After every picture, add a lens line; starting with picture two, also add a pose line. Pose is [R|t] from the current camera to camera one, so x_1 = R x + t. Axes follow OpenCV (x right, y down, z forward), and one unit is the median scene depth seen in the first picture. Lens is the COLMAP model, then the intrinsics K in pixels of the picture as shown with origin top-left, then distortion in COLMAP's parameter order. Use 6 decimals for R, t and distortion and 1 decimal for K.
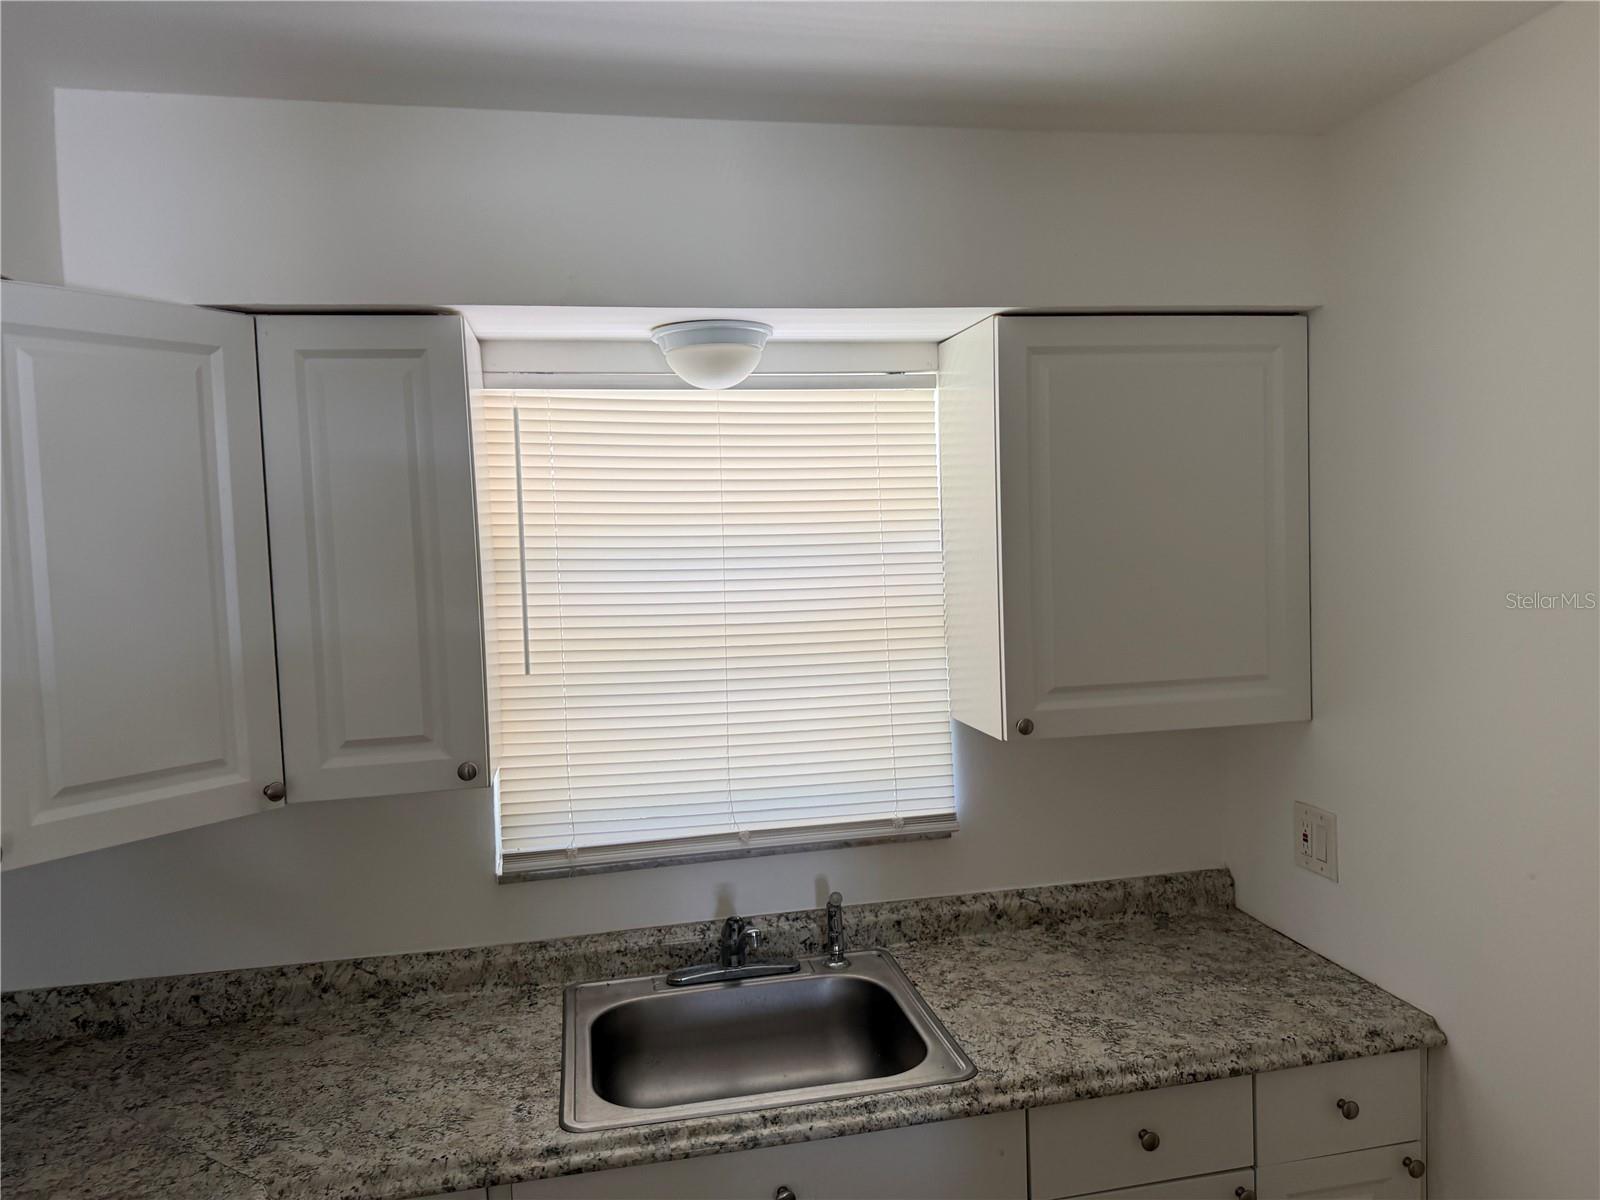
lens RADIAL K [[1101.8, 0, 831.9], [0, 1101.8, 606.1], [0, 0, 1]] dist [0.008039, -0.031427]
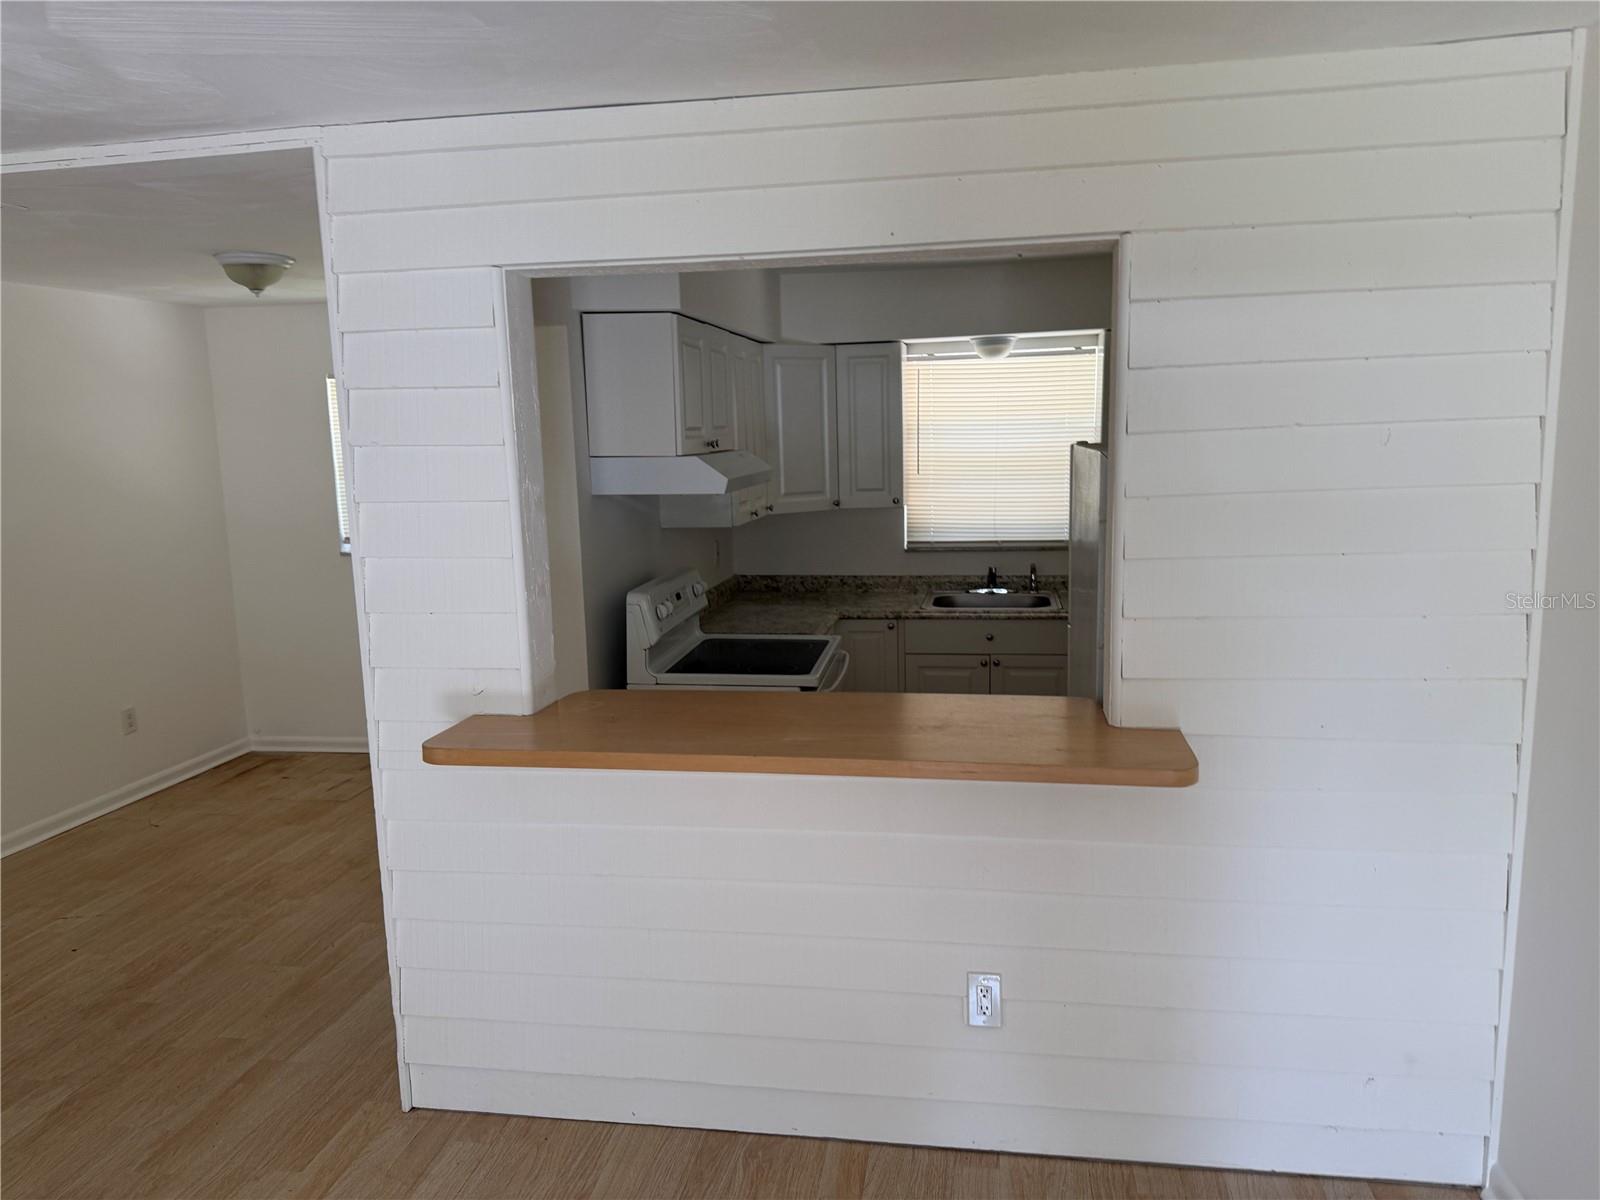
lens RADIAL K [[1101.8, 0, 831.9], [0, 1101.8, 606.1], [0, 0, 1]] dist [0.008039, -0.031427]
pose [[0.929413, 0.066366, -0.363025, 0.523950], [-0.029262, 0.993853, 0.106775, 0.107535], [0.367880, -0.088615, 0.925641, -1.590511]]
